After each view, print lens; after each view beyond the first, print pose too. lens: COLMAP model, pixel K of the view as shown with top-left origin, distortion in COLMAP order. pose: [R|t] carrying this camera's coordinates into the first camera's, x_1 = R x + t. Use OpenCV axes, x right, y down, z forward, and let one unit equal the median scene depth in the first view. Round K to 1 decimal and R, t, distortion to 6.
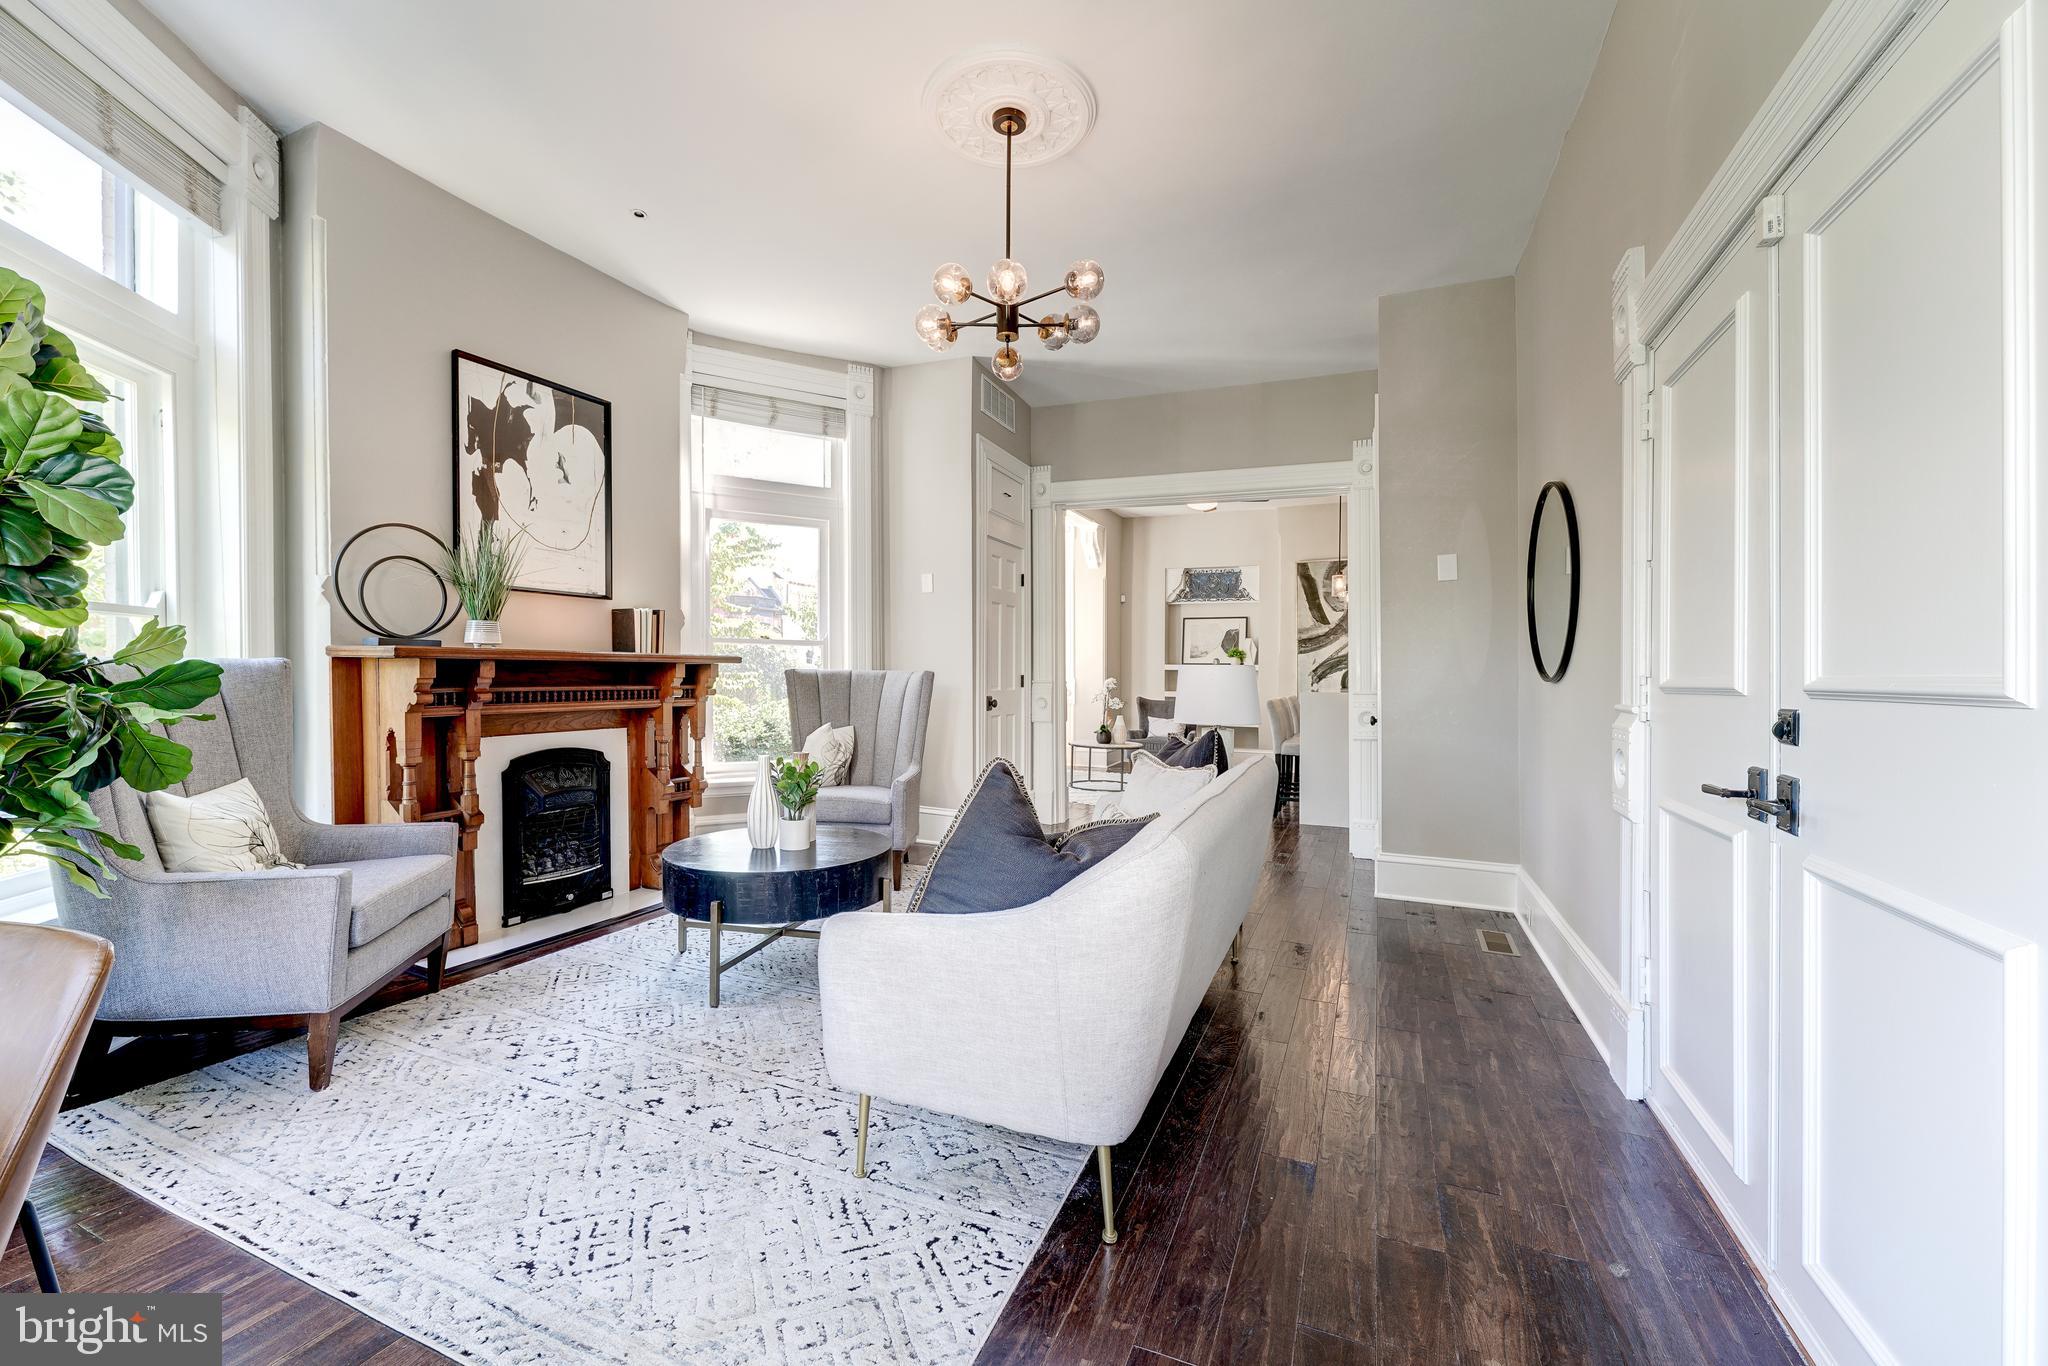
lens RADIAL K [[824.8, 0, 1024.0], [0, 824.8, 683.0], [0, 0, 1]] dist [0.002357, 0.000591]
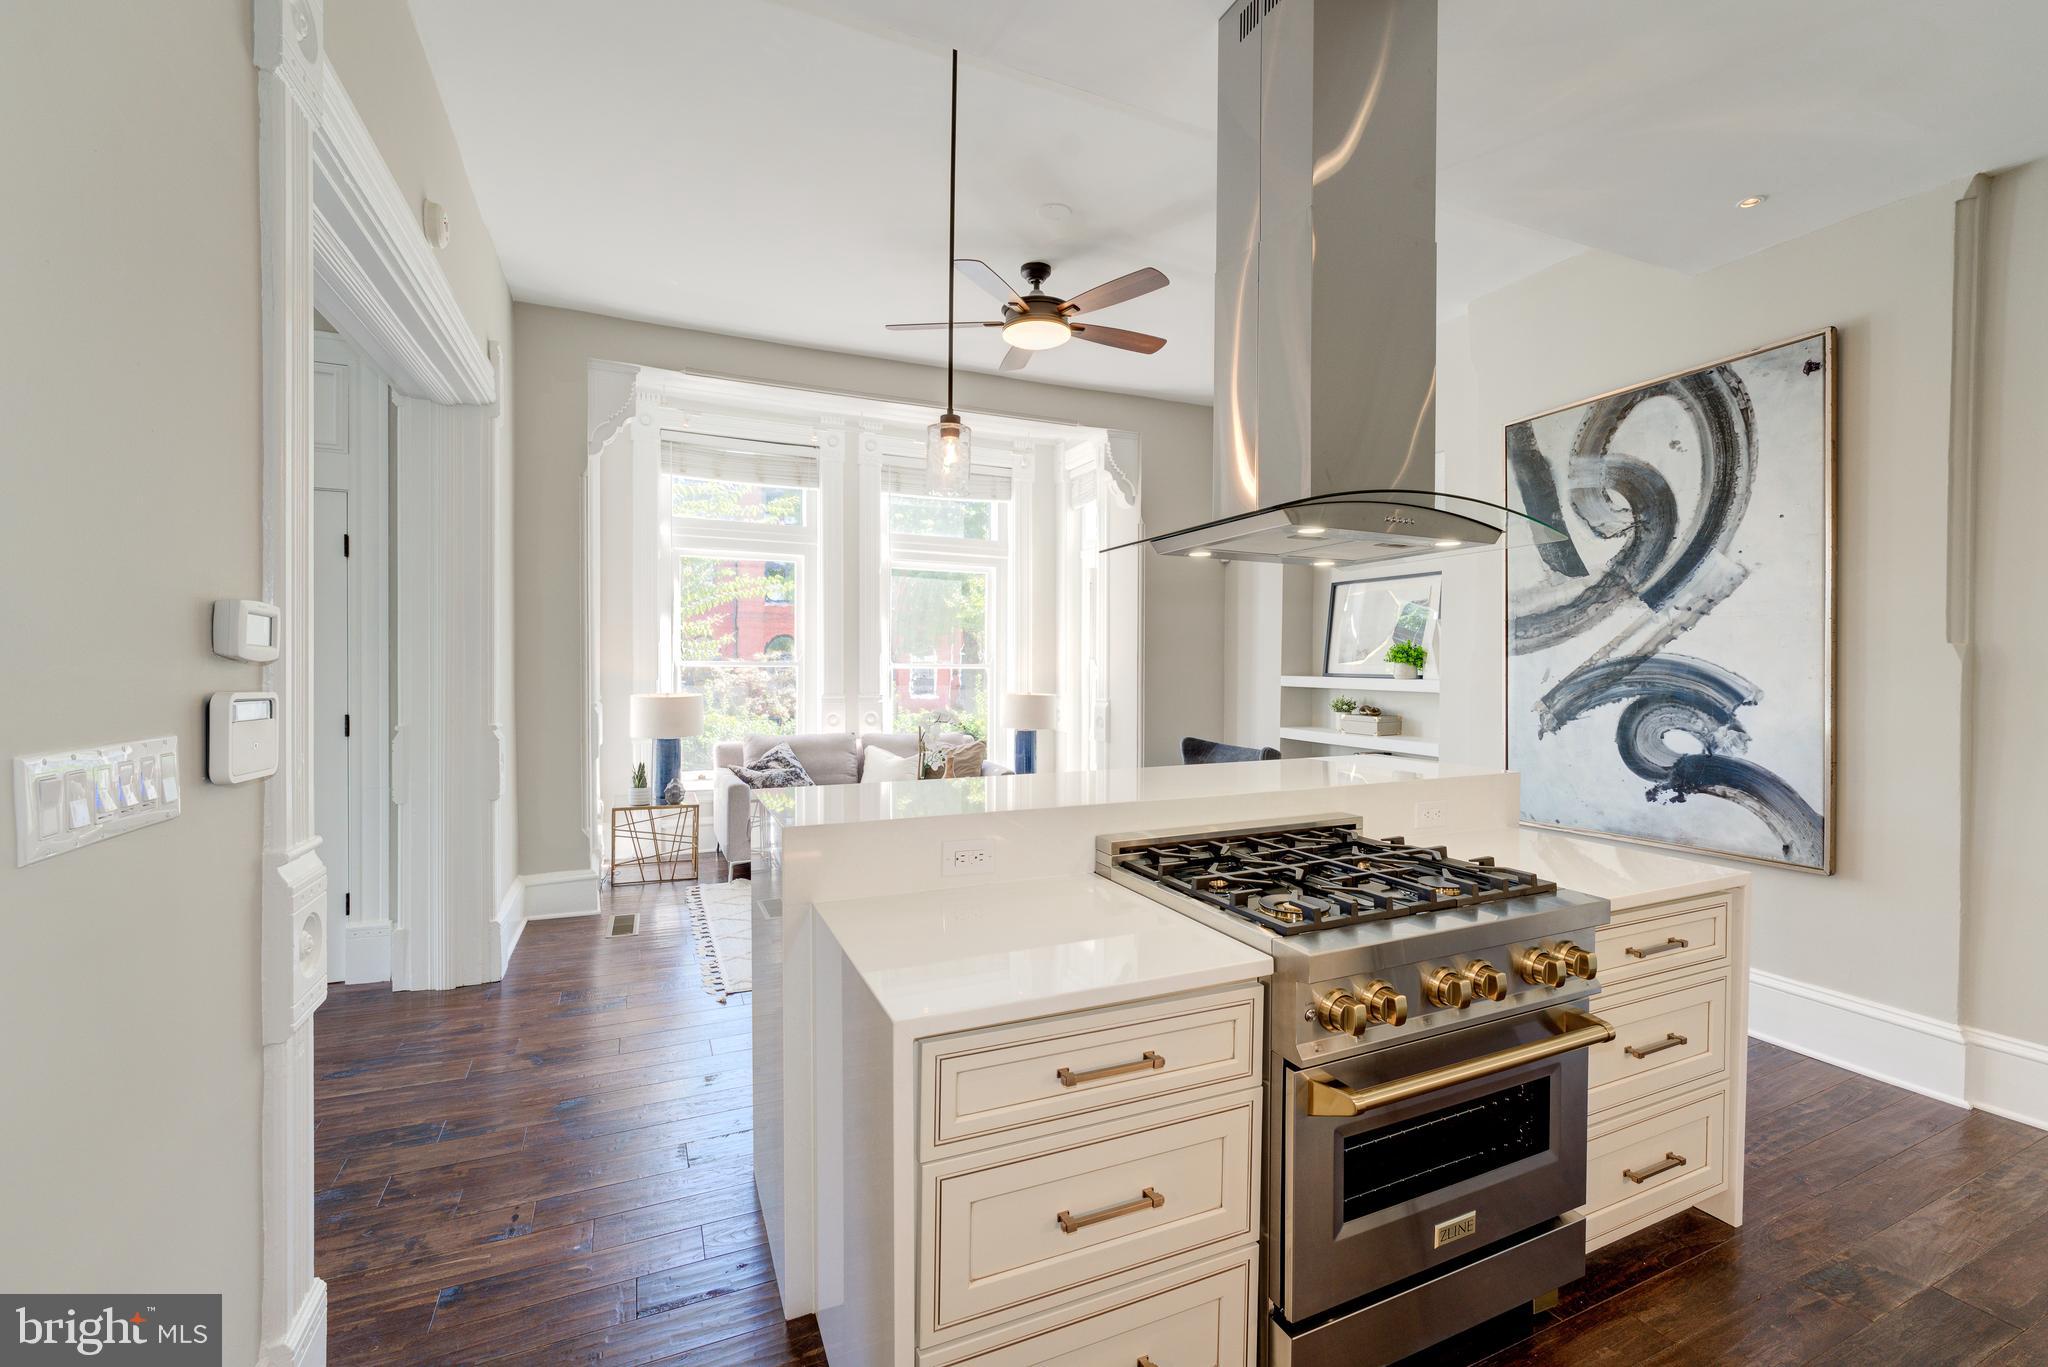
lens RADIAL K [[824.8, 0, 1024.0], [0, 824.8, 683.5], [0, 0, 1]] dist [0.002357, 0.000591]
pose [[0.730436, 0.014646, -0.682824, 0.999505], [-0.008122, 0.999886, 0.012758, -0.058038], [0.682933, -0.003773, 0.730471, 1.270606]]
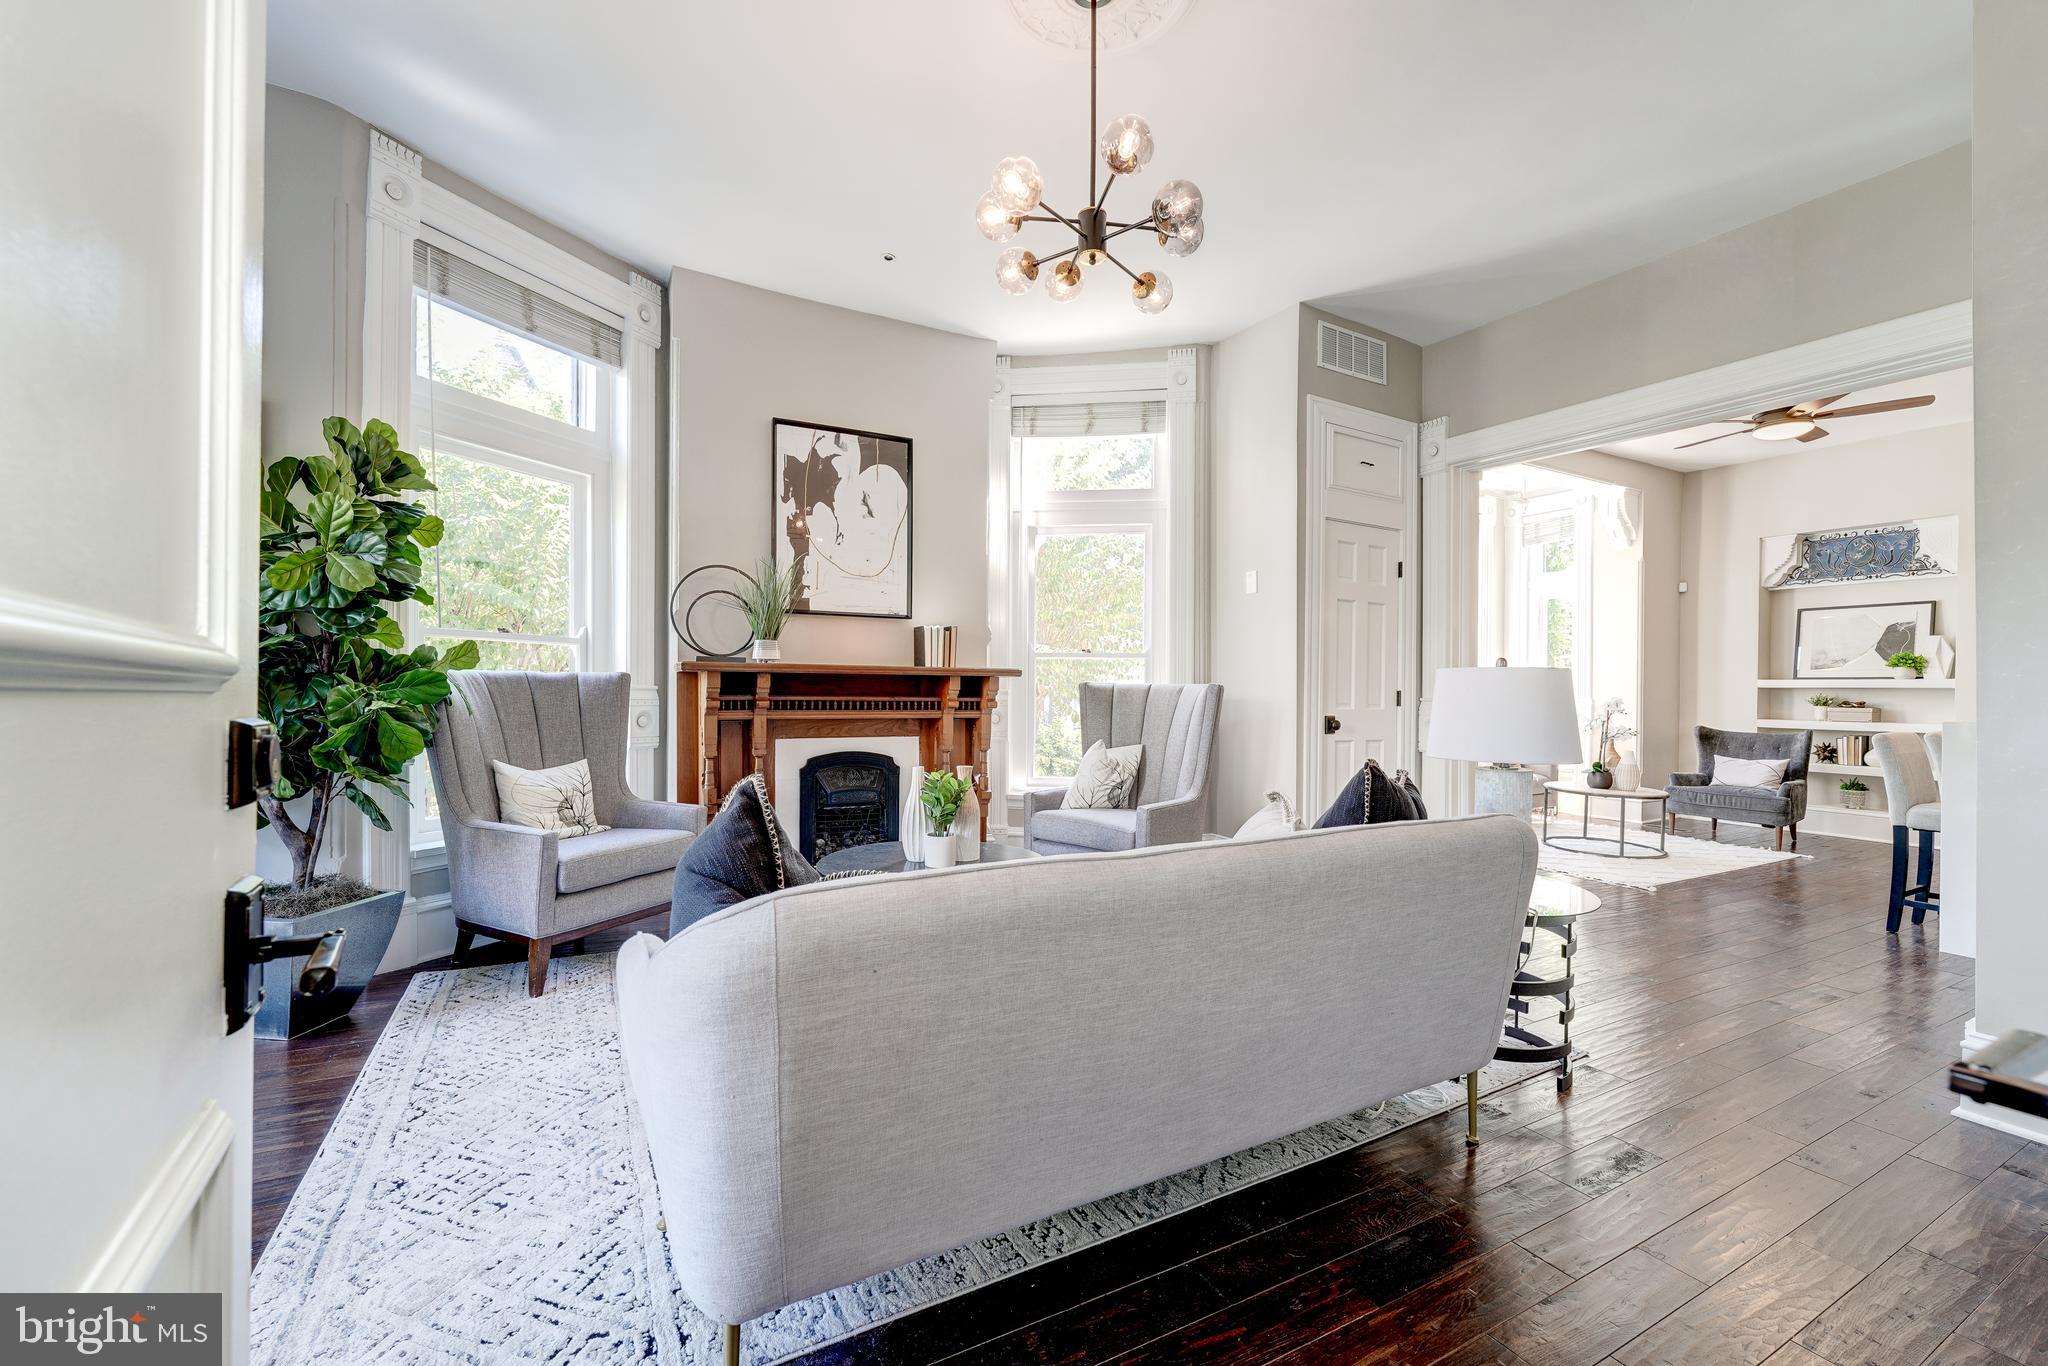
lens RADIAL K [[828.0, 0, 1027.5], [0, 828.0, 697.0], [0, 0, 1]] dist [-0.000806, 0.000041]
pose [[0.783504, 0.005303, -0.621364, 0.303511], [-0.011741, 0.999911, -0.006270, 0.007815], [0.621275, 0.012208, 0.783497, 0.238486]]
